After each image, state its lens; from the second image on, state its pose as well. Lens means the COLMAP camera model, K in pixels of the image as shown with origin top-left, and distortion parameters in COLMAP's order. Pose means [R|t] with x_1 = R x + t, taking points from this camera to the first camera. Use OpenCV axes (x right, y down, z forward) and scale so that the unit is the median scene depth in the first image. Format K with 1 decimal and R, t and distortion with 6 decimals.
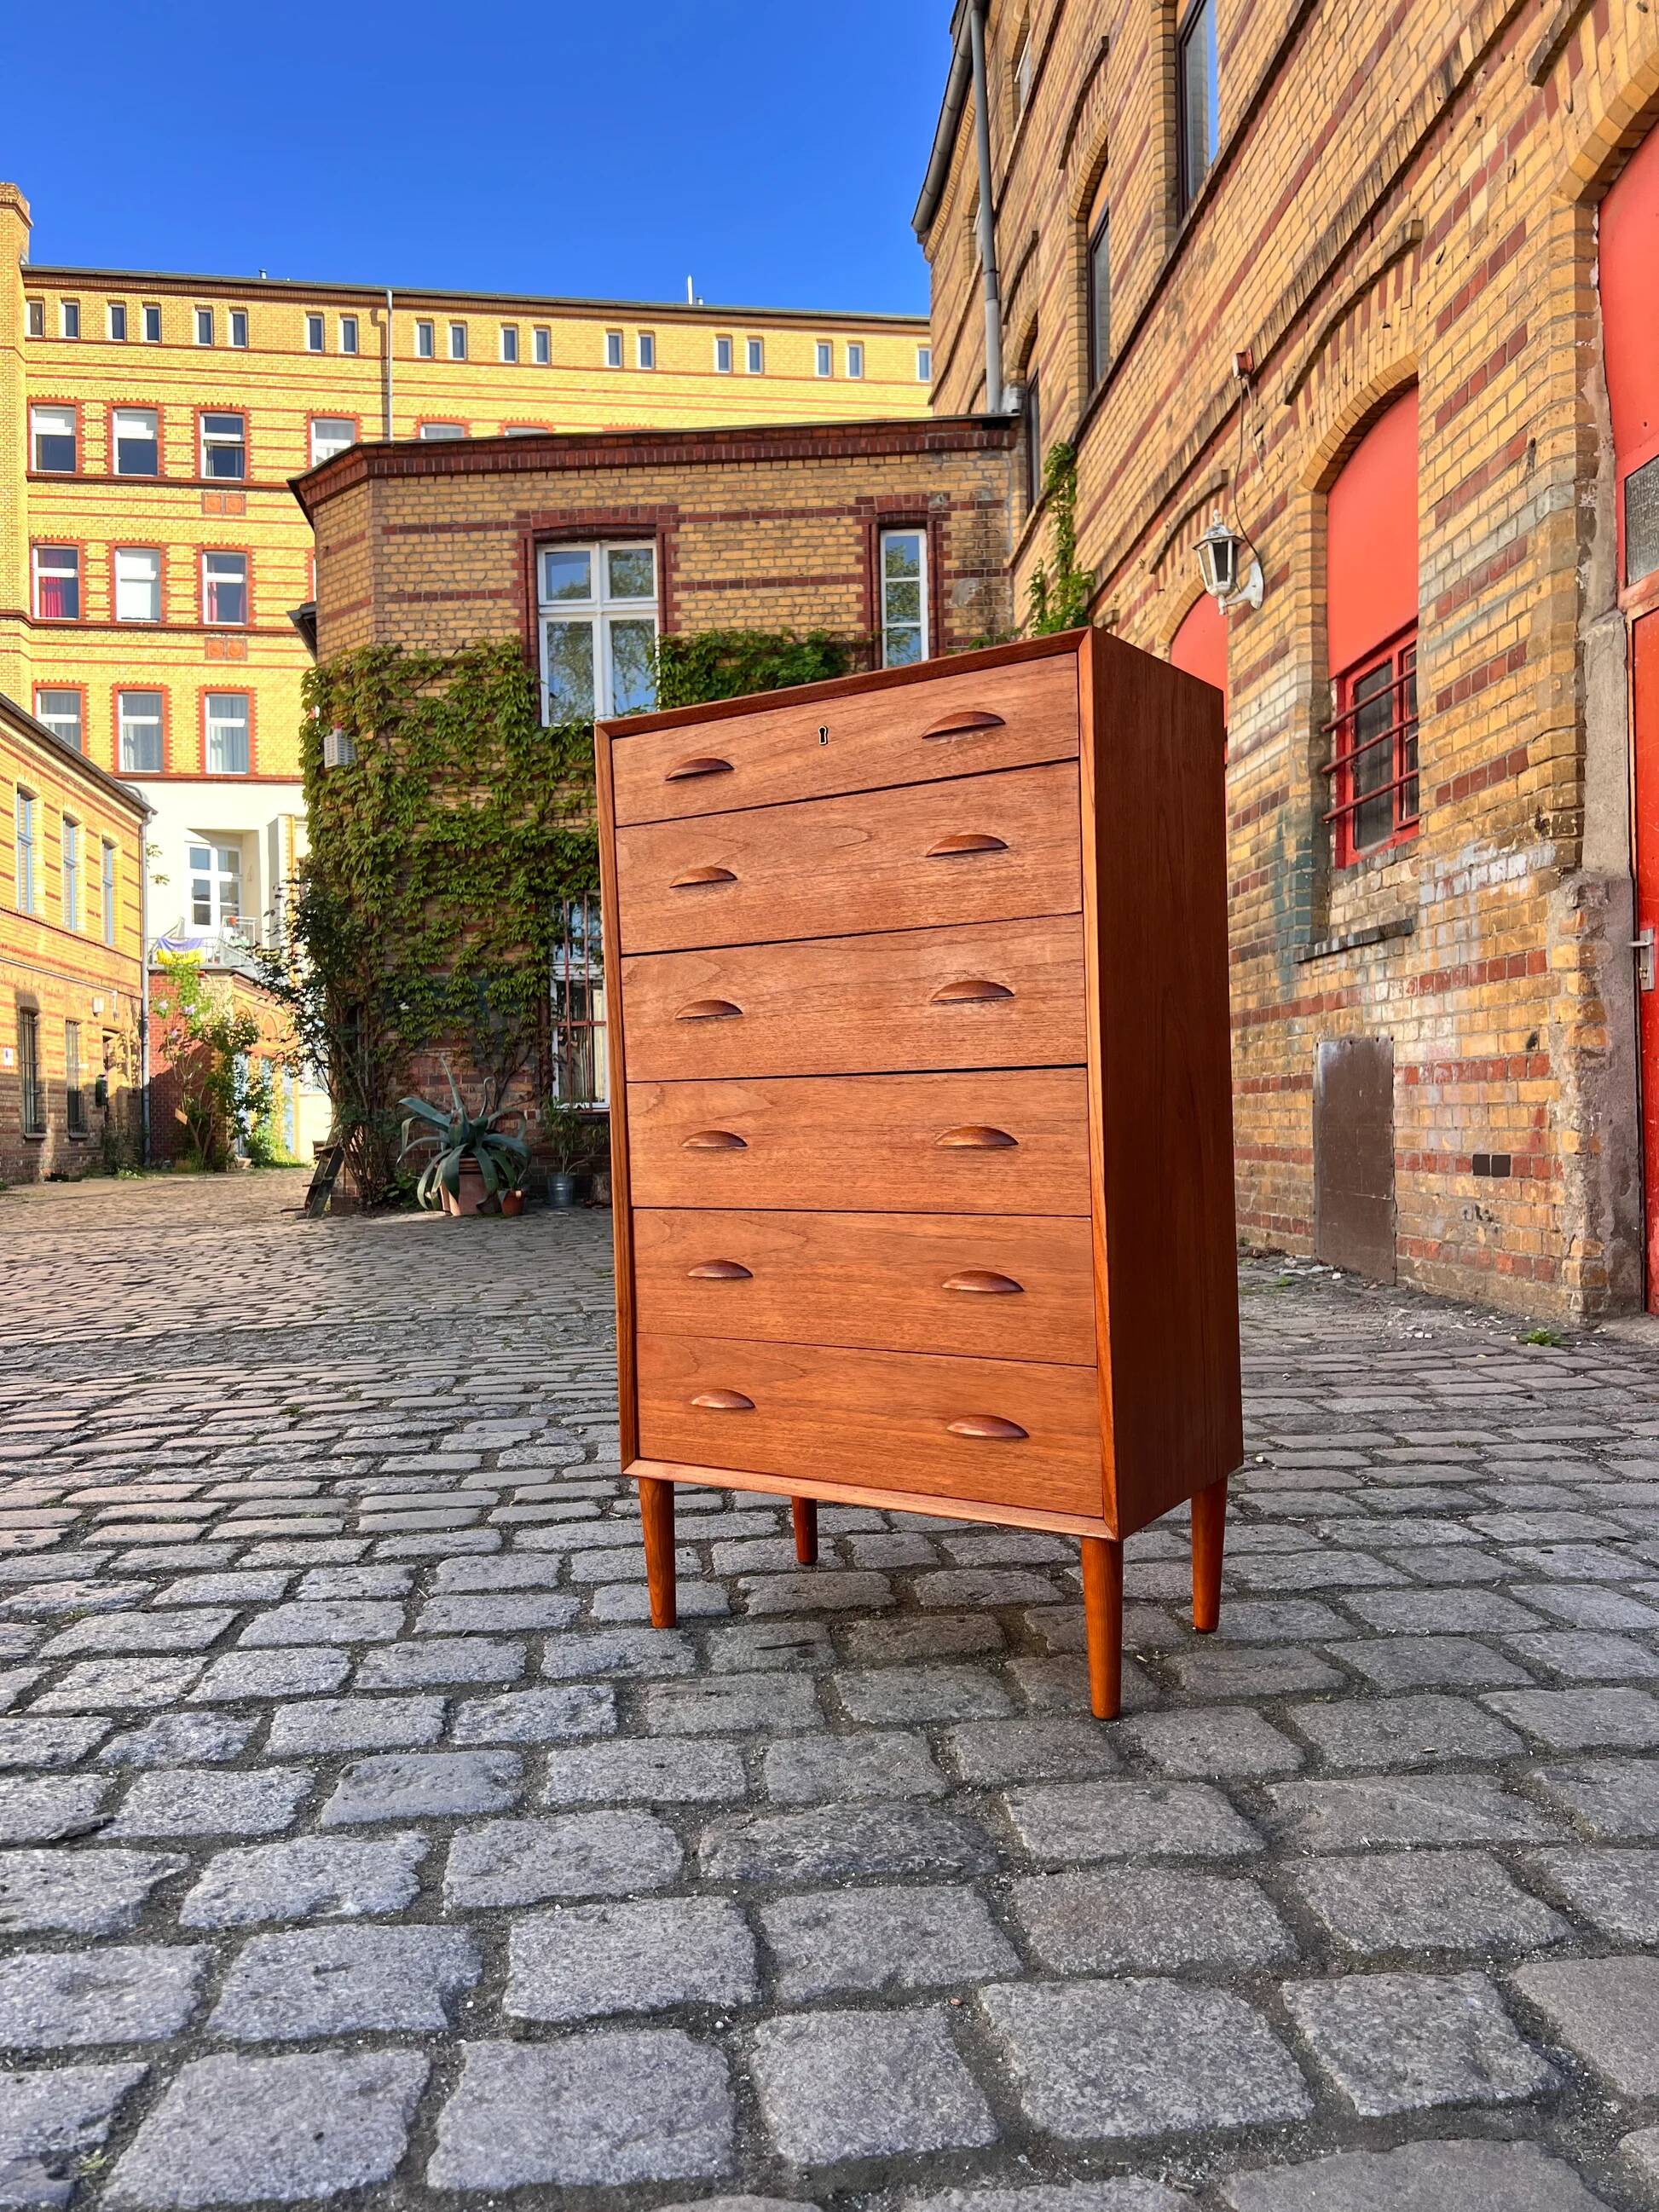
lens RADIAL K [[1682.6, 0, 813.9], [0, 1682.6, 1098.3], [0, 0, 1]] dist [0.048123, -0.059463]
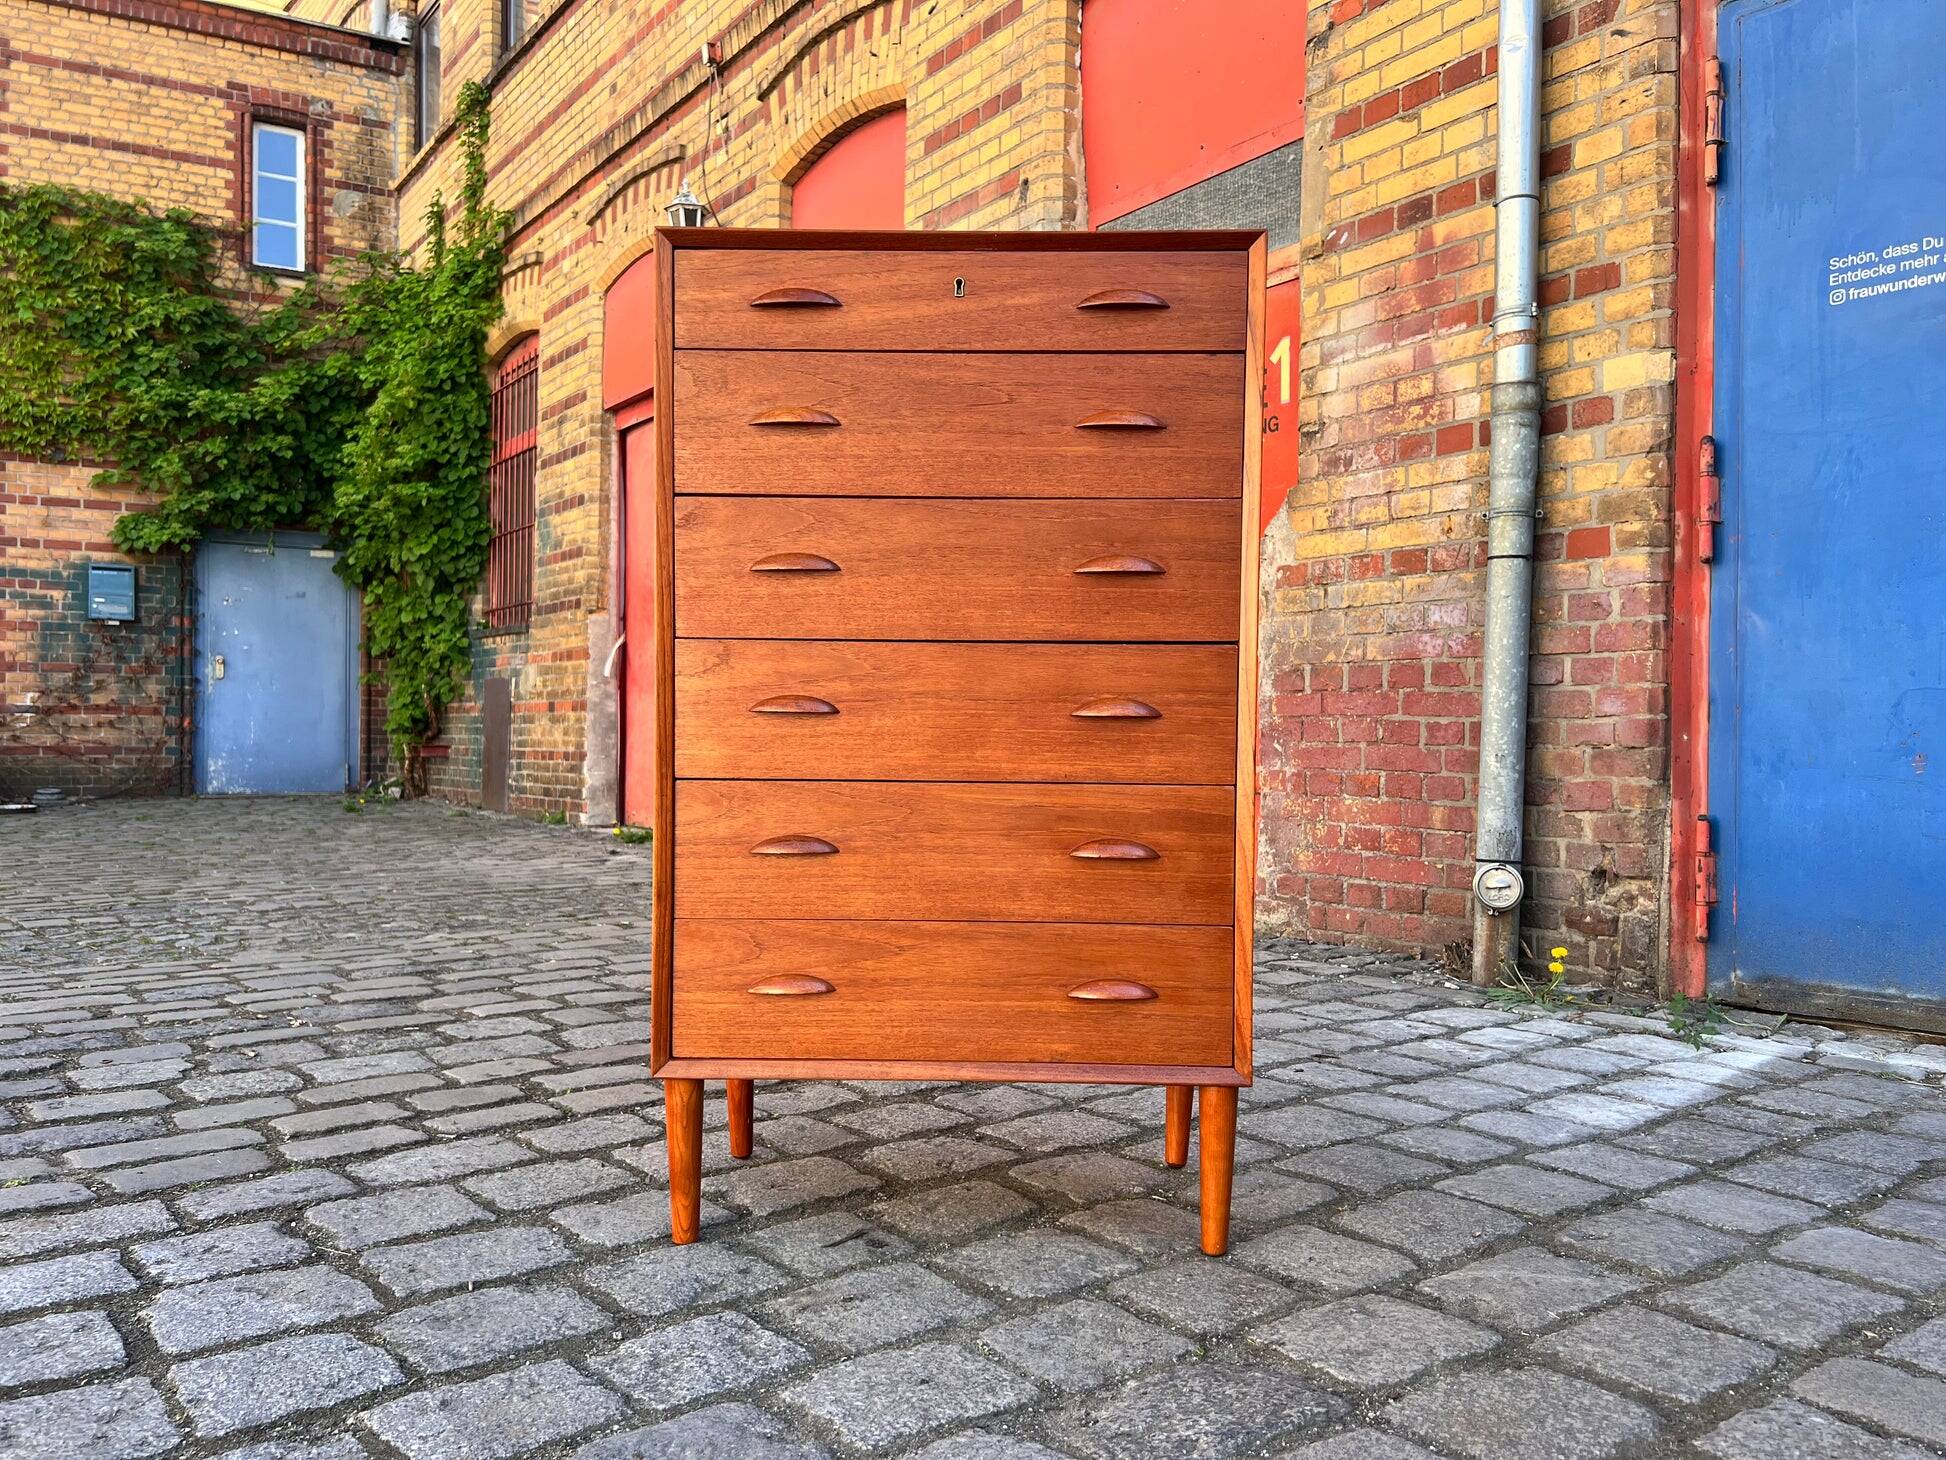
lens RADIAL K [[1480.1, 0, 992.1], [0, 1480.1, 736.2], [0, 0, 1]] dist [0.048123, -0.059463]
pose [[0.837787, 0.029529, 0.545199, -0.268433], [-0.033665, 0.999430, -0.002400, 0.026268], [-0.544959, -0.016343, 0.838303, 0.168173]]
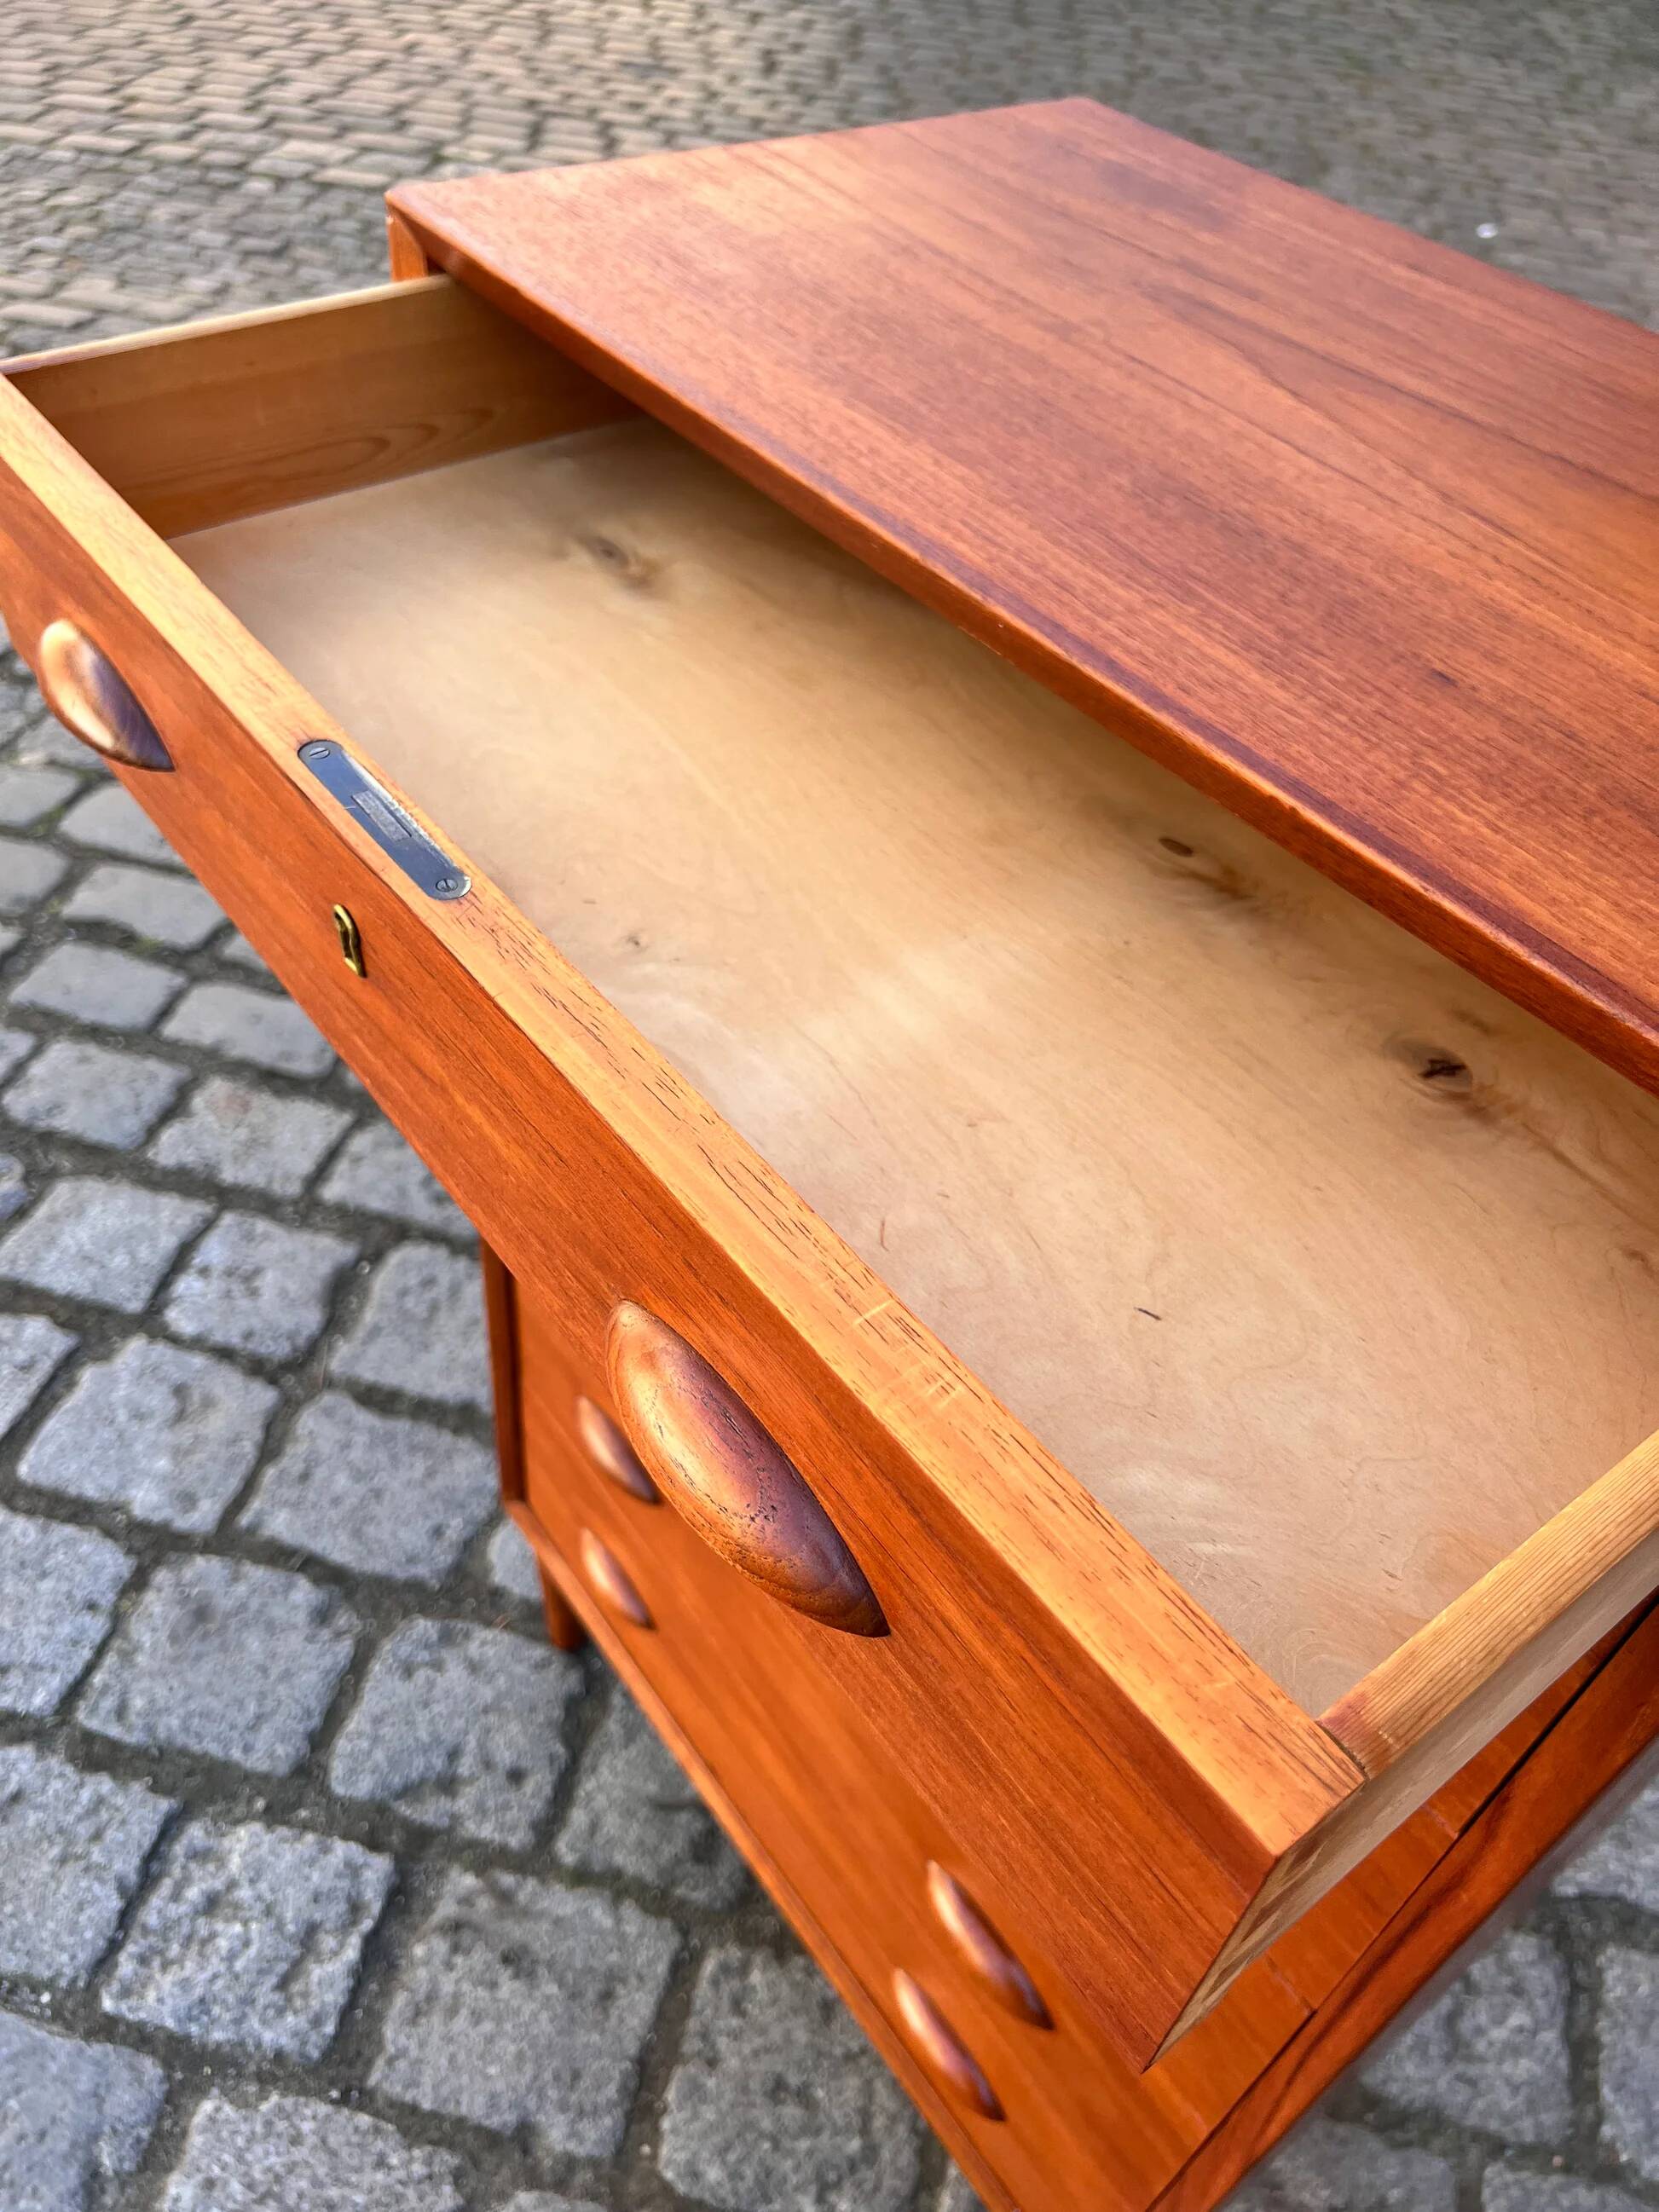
lens RADIAL K [[1682.6, 0, 796.9], [0, 1682.6, 1115.7], [0, 0, 1]] dist [0.048123, -0.059463]
pose [[0.934723, 0.313366, -0.167617, 0.032655], [-0.111769, 0.706948, 0.698378, -0.223238], [0.337344, -0.634056, 0.695825, 0.467891]]
